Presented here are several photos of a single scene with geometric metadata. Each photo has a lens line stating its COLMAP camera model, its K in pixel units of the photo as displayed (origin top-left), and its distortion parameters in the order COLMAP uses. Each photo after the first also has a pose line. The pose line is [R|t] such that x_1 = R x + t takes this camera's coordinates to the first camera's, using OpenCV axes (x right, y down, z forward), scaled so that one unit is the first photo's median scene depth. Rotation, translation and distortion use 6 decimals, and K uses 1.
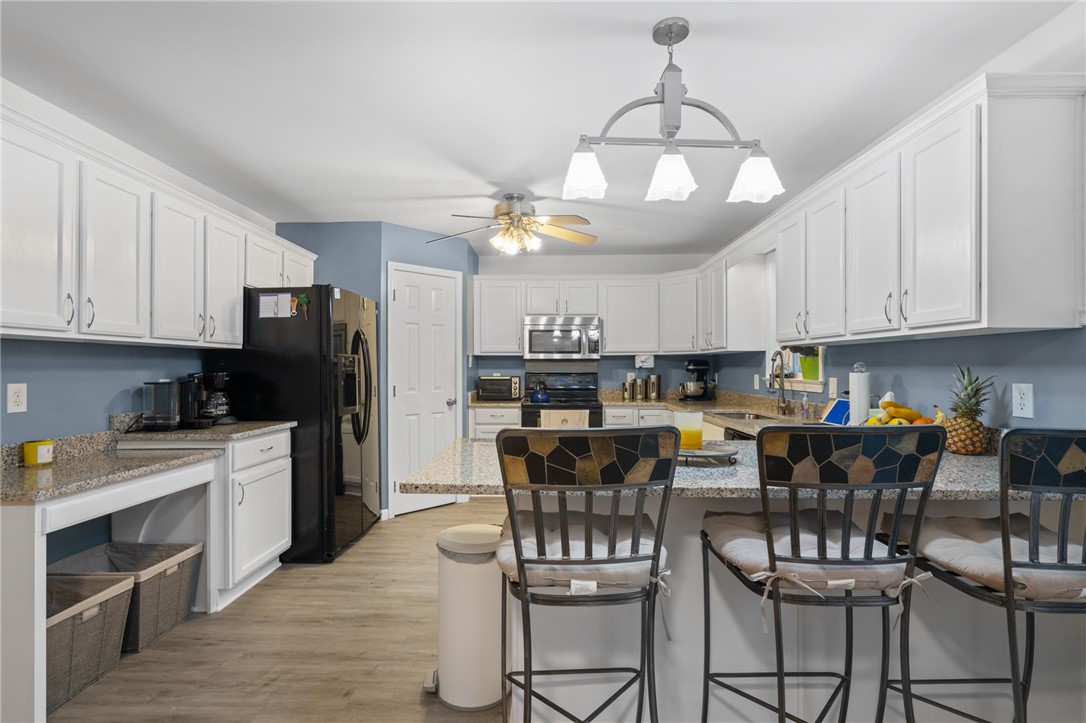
lens RADIAL K [[495.8, 0, 541.0], [0, 495.8, 366.4], [0, 0, 1]] dist [-0.006860, 0.001973]
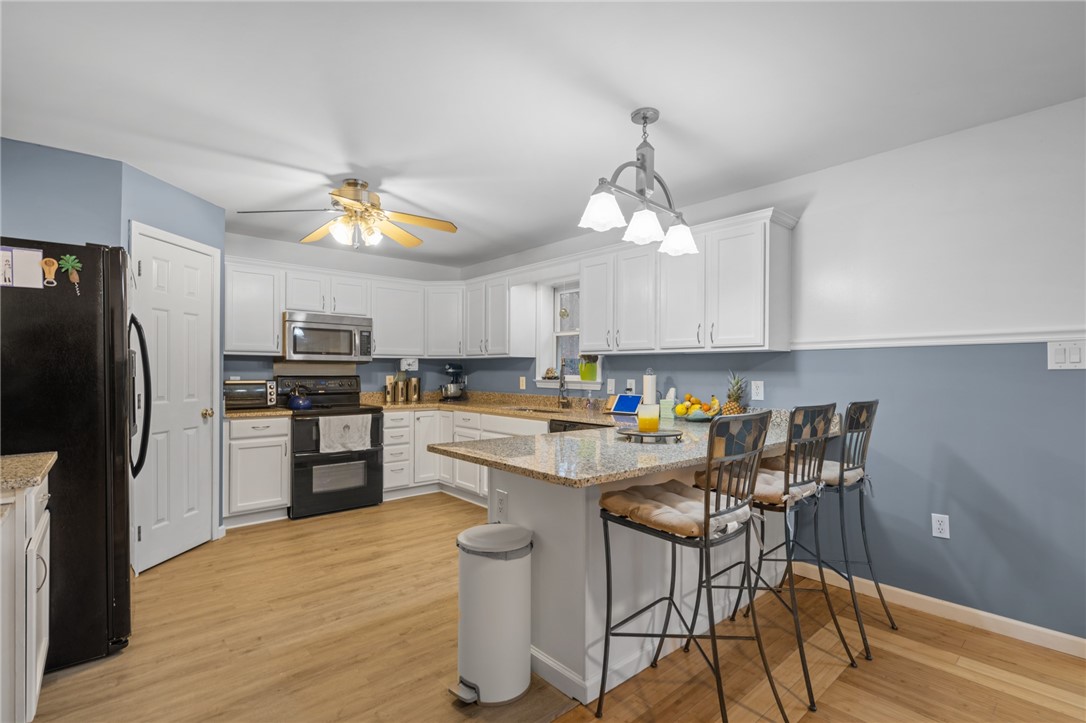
lens RADIAL K [[495.8, 0, 523.6], [0, 495.8, 371.0], [0, 0, 1]] dist [-0.006860, 0.001973]
pose [[0.752415, 0.004988, 0.658671, -0.307232], [-0.007078, 0.999975, 0.000512, 0.001224], [-0.658652, -0.005048, 0.752431, 0.078357]]
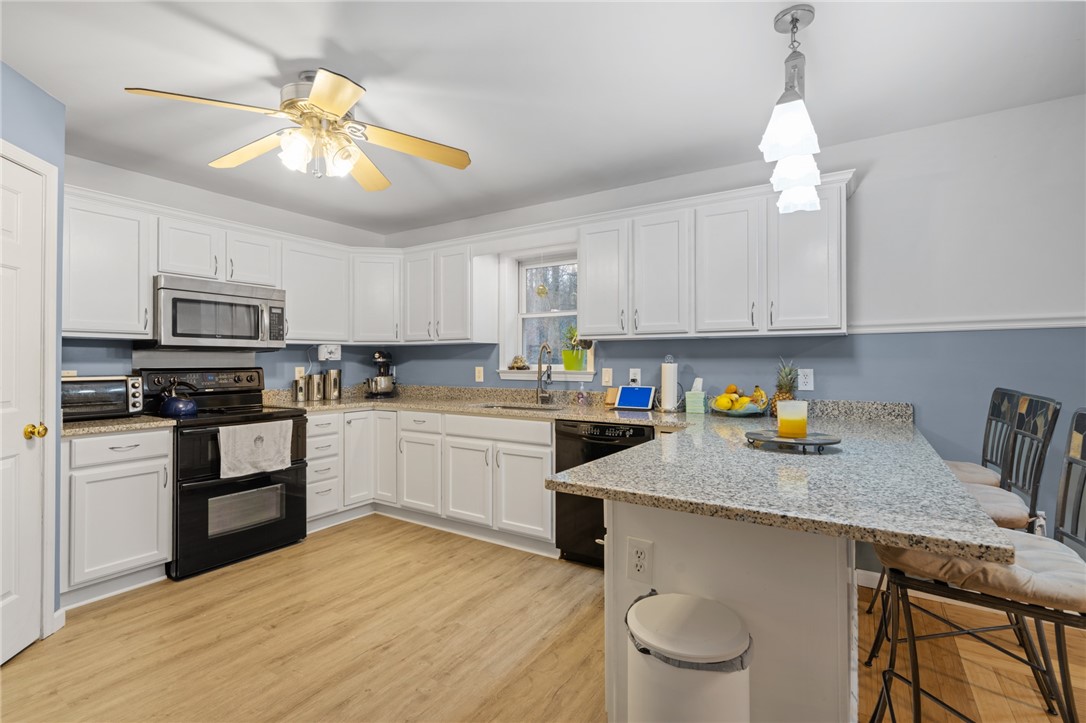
lens RADIAL K [[495.8, 0, 516.3], [0, 495.8, 356.4], [0, 0, 1]] dist [-0.006860, 0.001973]
pose [[0.542983, 0.008252, 0.839703, -0.315741], [-0.000789, 0.999956, -0.009317, 0.003740], [-0.839743, 0.004396, 0.542966, 0.337298]]
